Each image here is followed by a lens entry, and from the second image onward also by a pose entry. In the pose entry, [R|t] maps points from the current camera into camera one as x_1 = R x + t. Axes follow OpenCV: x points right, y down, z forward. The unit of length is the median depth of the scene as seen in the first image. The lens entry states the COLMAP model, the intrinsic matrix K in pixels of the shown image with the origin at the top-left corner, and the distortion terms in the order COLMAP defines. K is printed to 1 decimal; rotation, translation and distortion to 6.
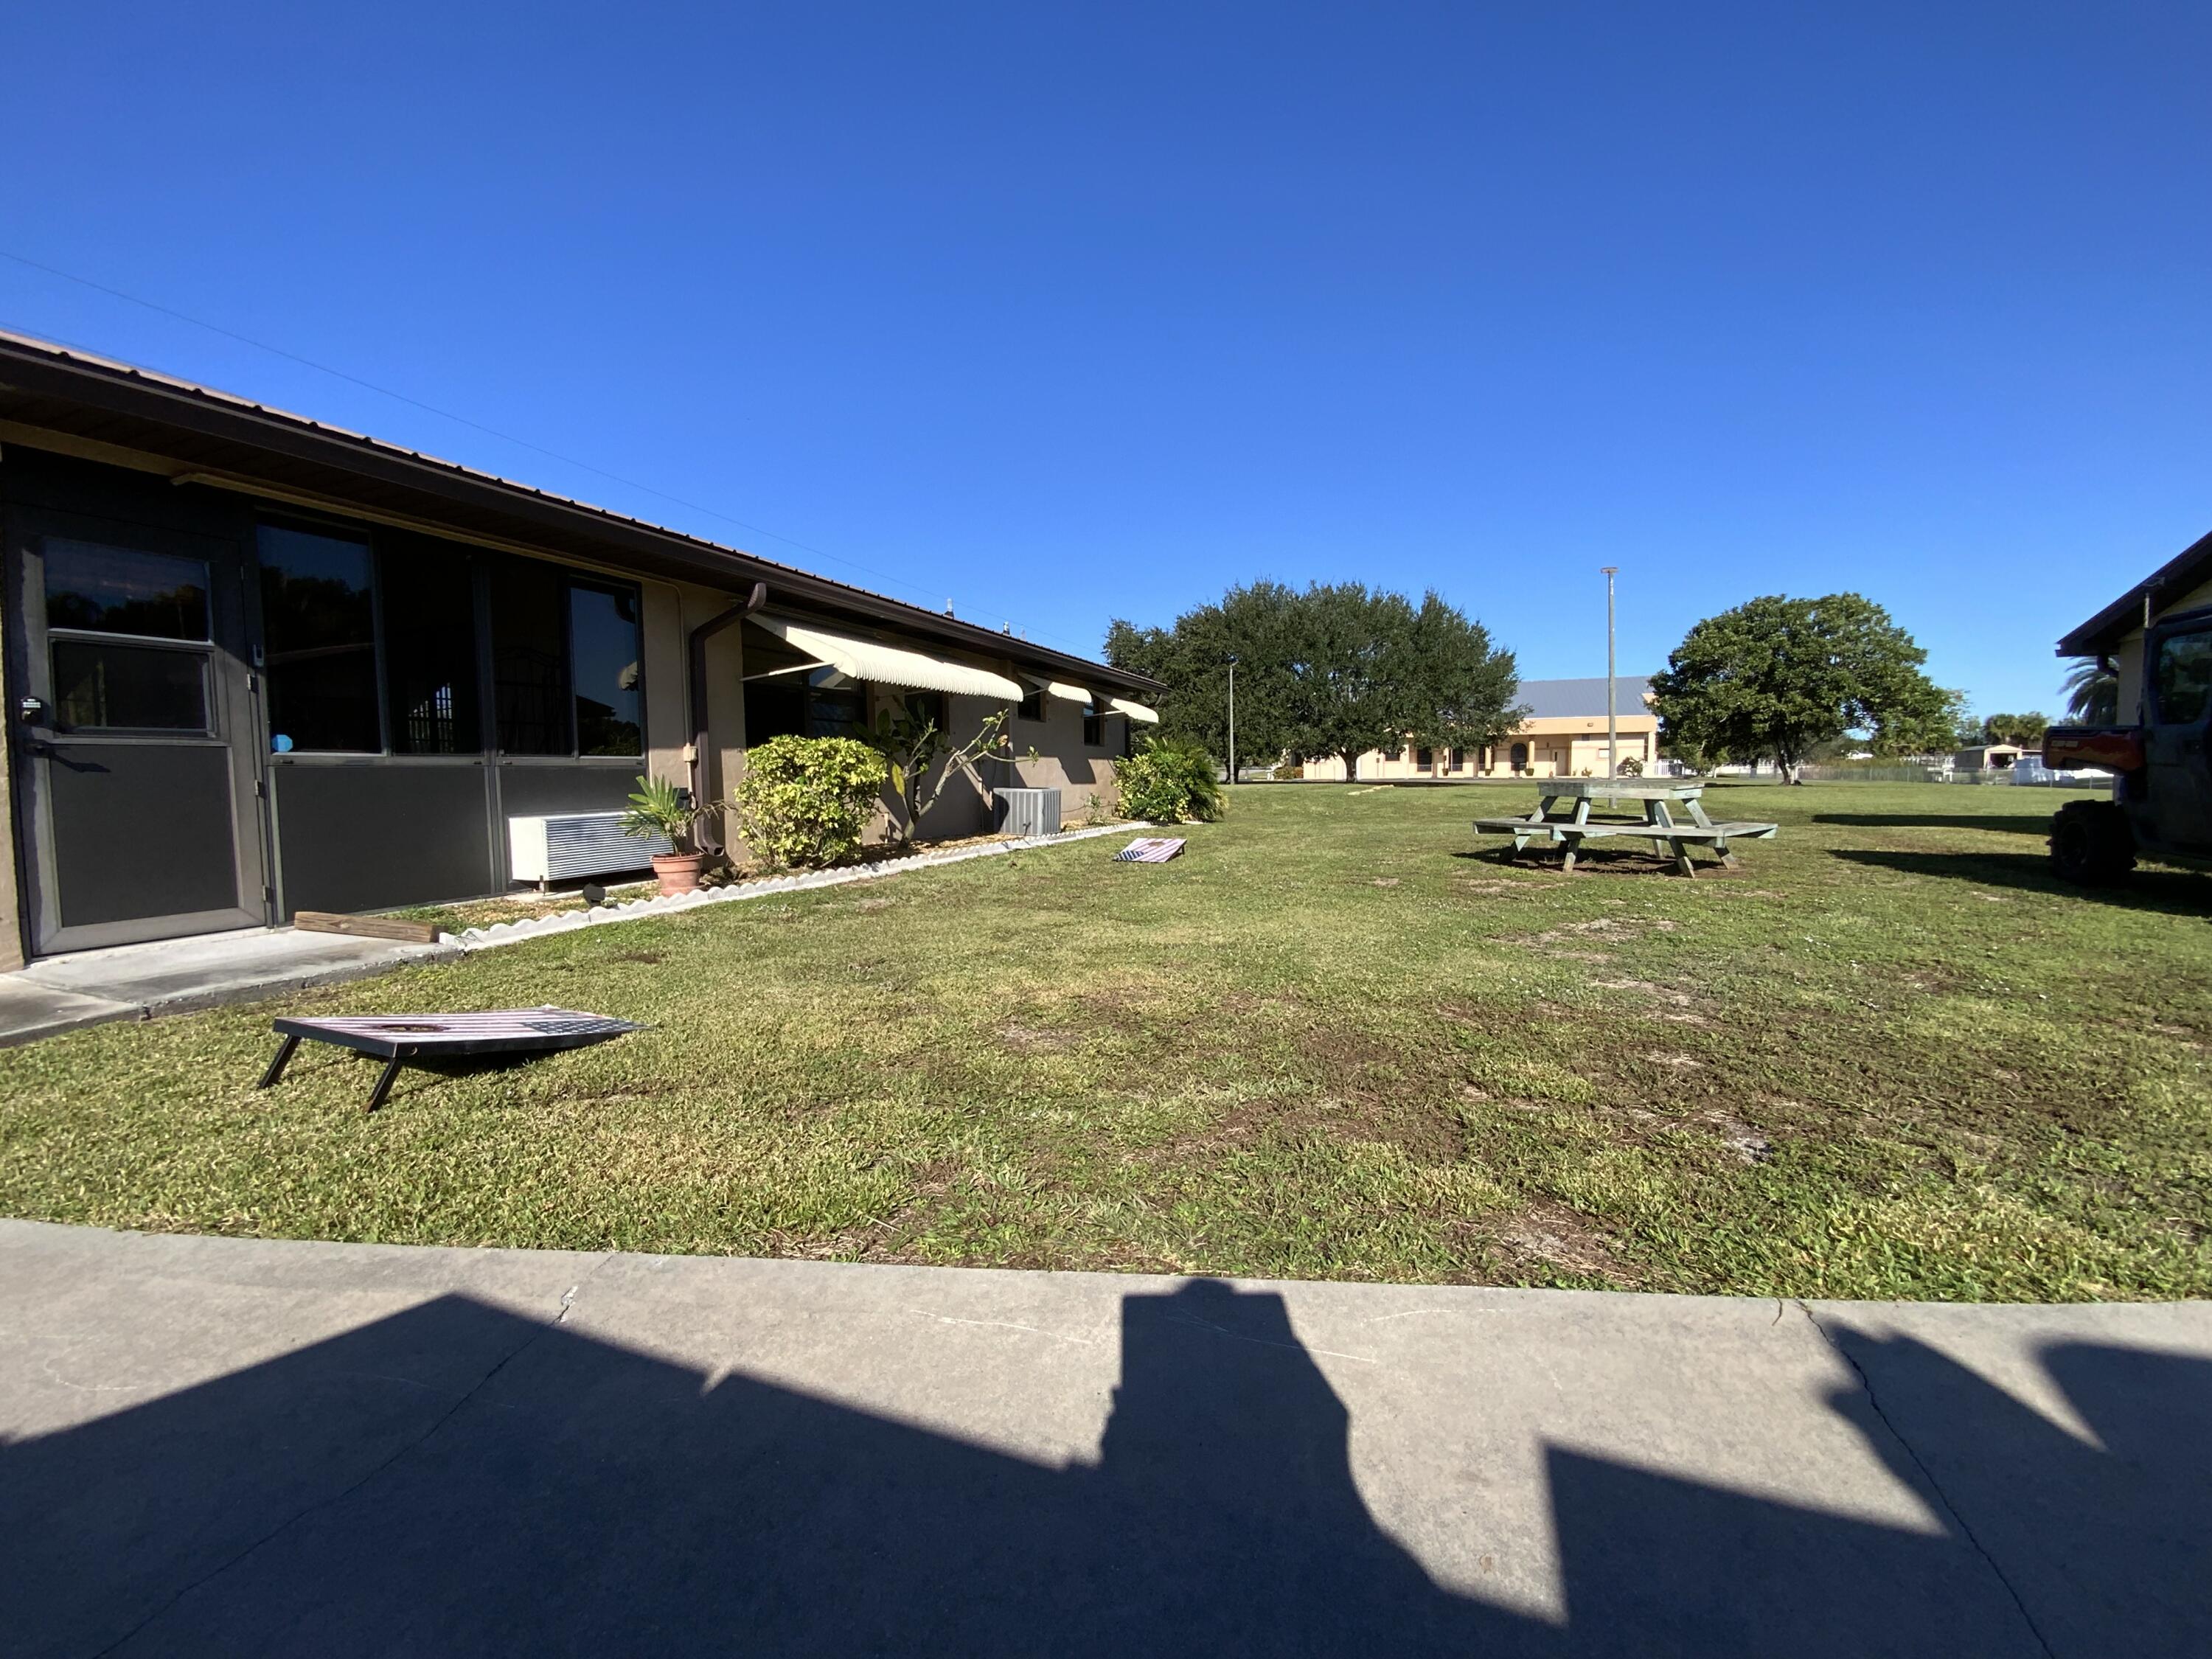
lens RADIAL K [[872.3, 0, 1106.0], [0, 872.3, 829.5], [0, 0, 1]] dist [0.003172, -0.013001]
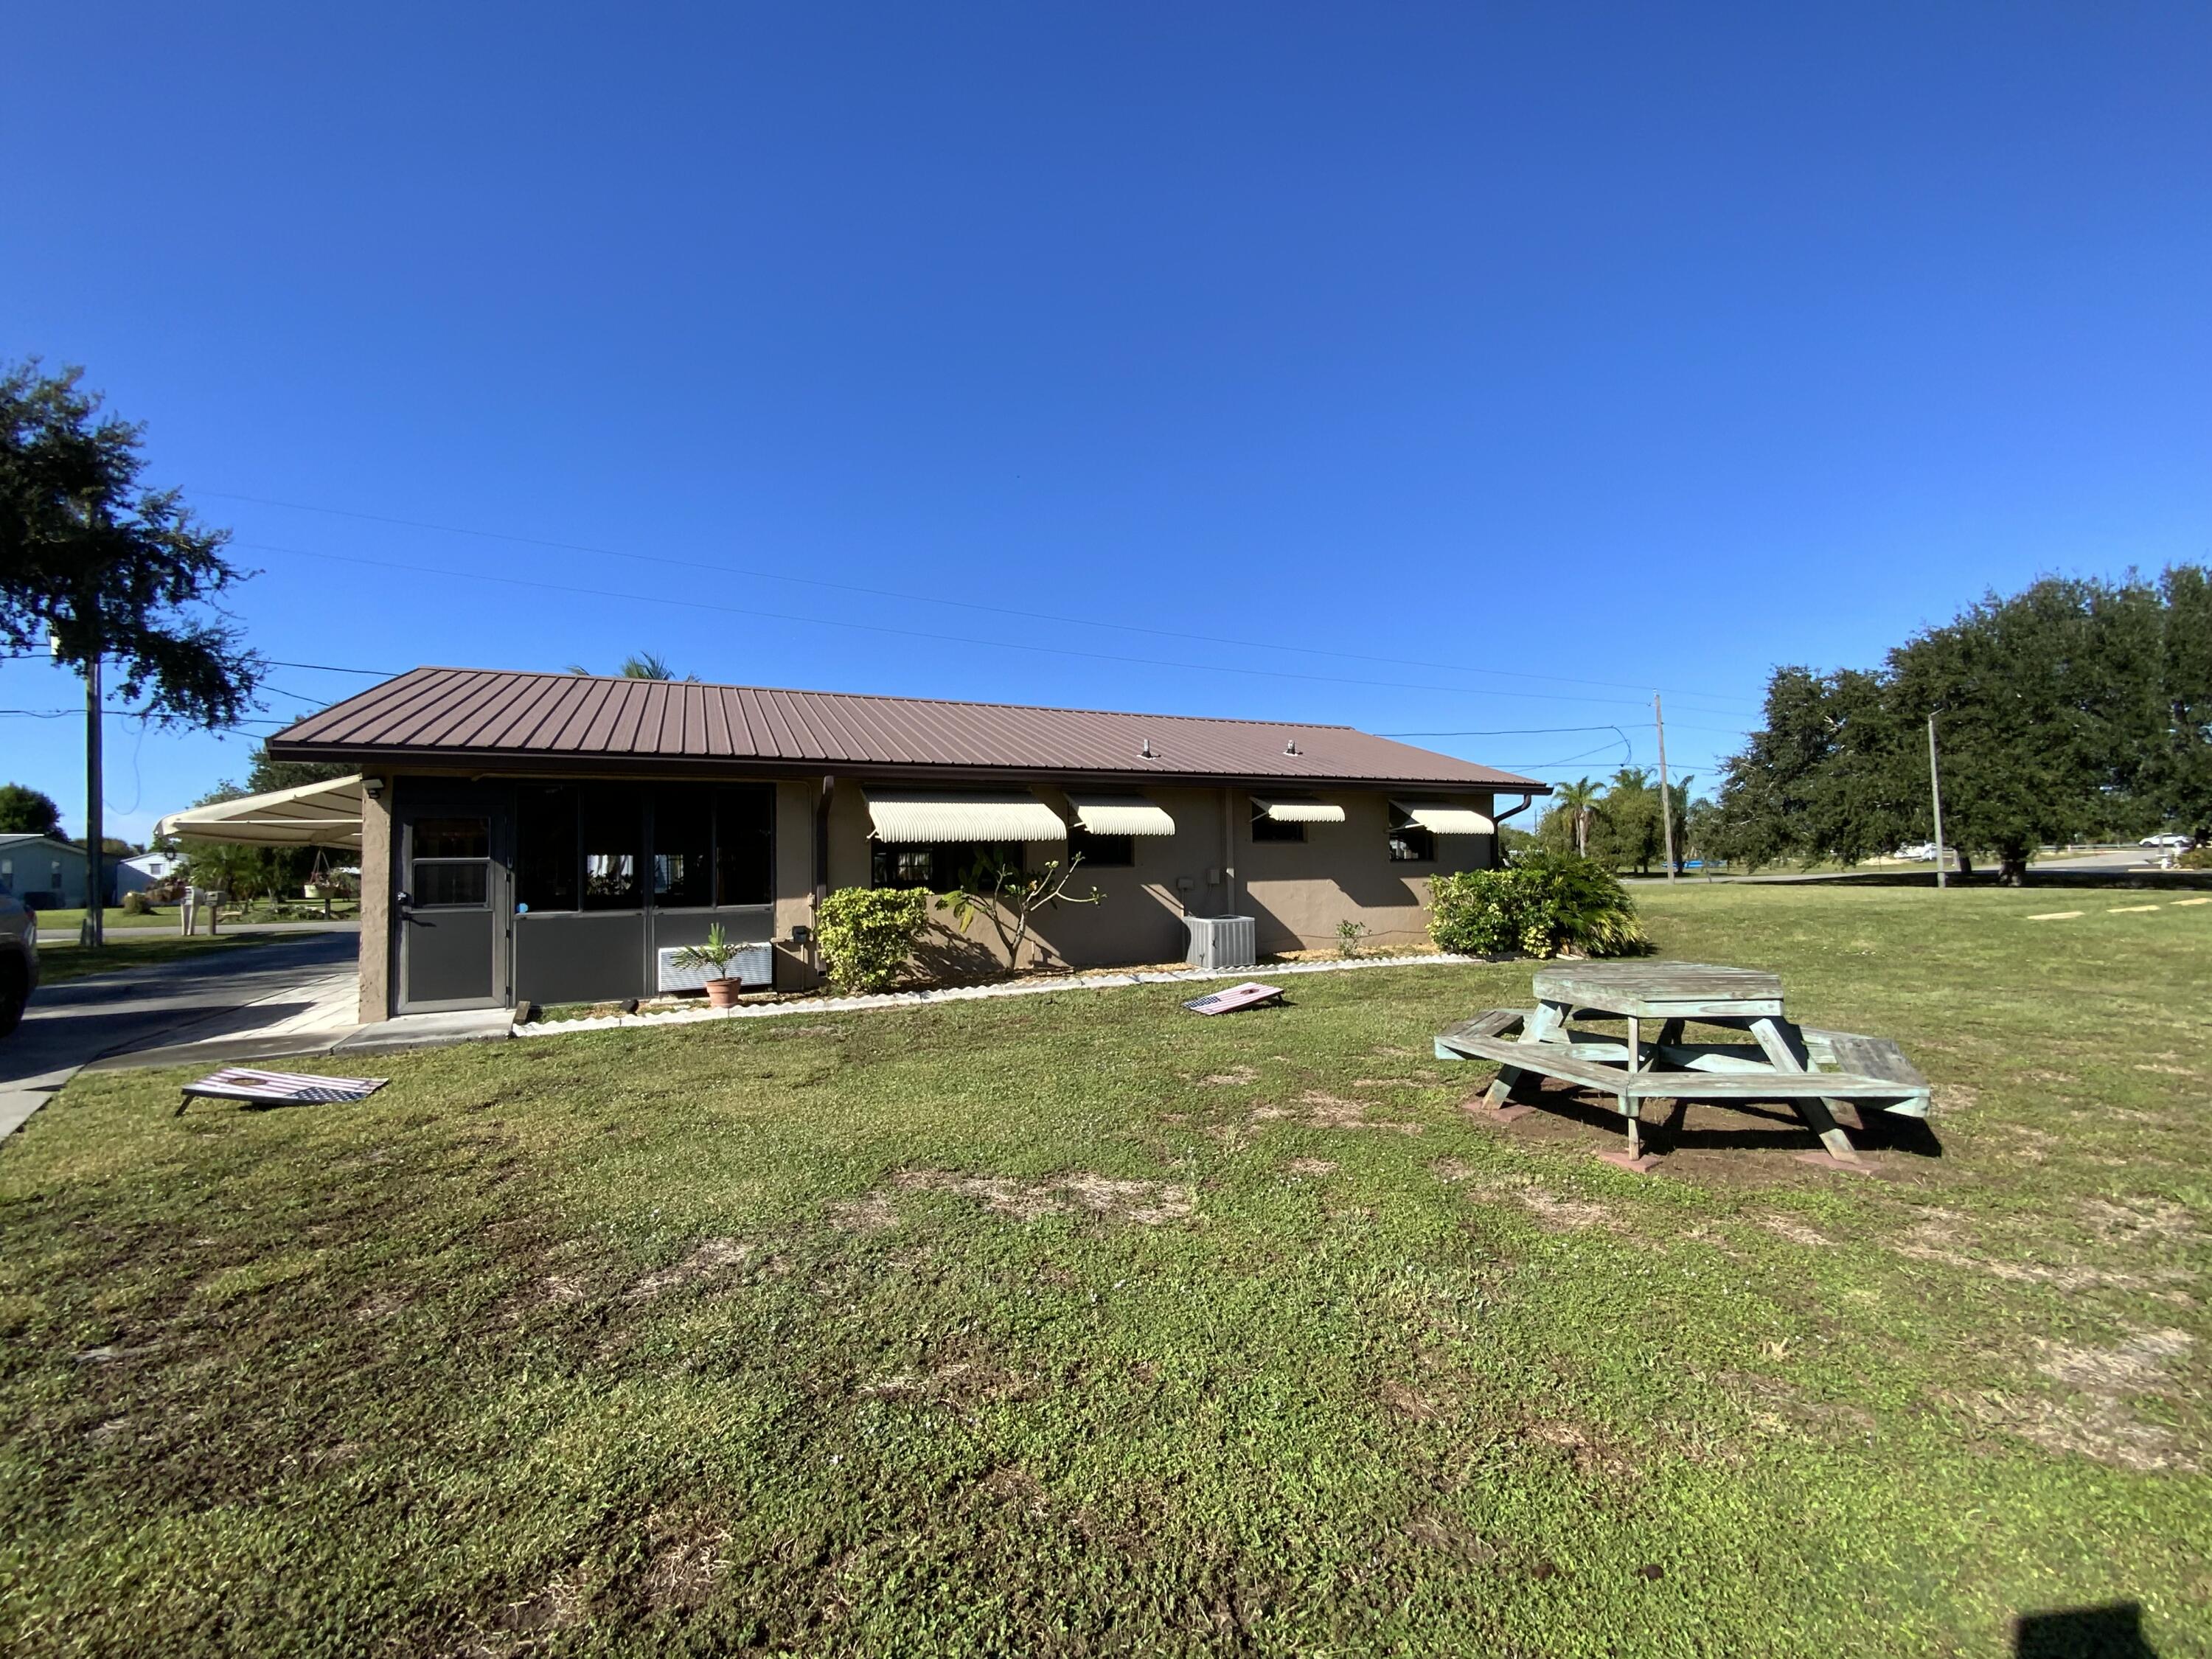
lens RADIAL K [[872.3, 0, 1106.0], [0, 872.3, 829.5], [0, 0, 1]] dist [0.003172, -0.013001]
pose [[0.733728, -0.027414, -0.678890, 0.961152], [-0.035931, 0.996222, -0.079061, -0.128907], [0.678493, 0.082403, 0.729971, 0.373113]]
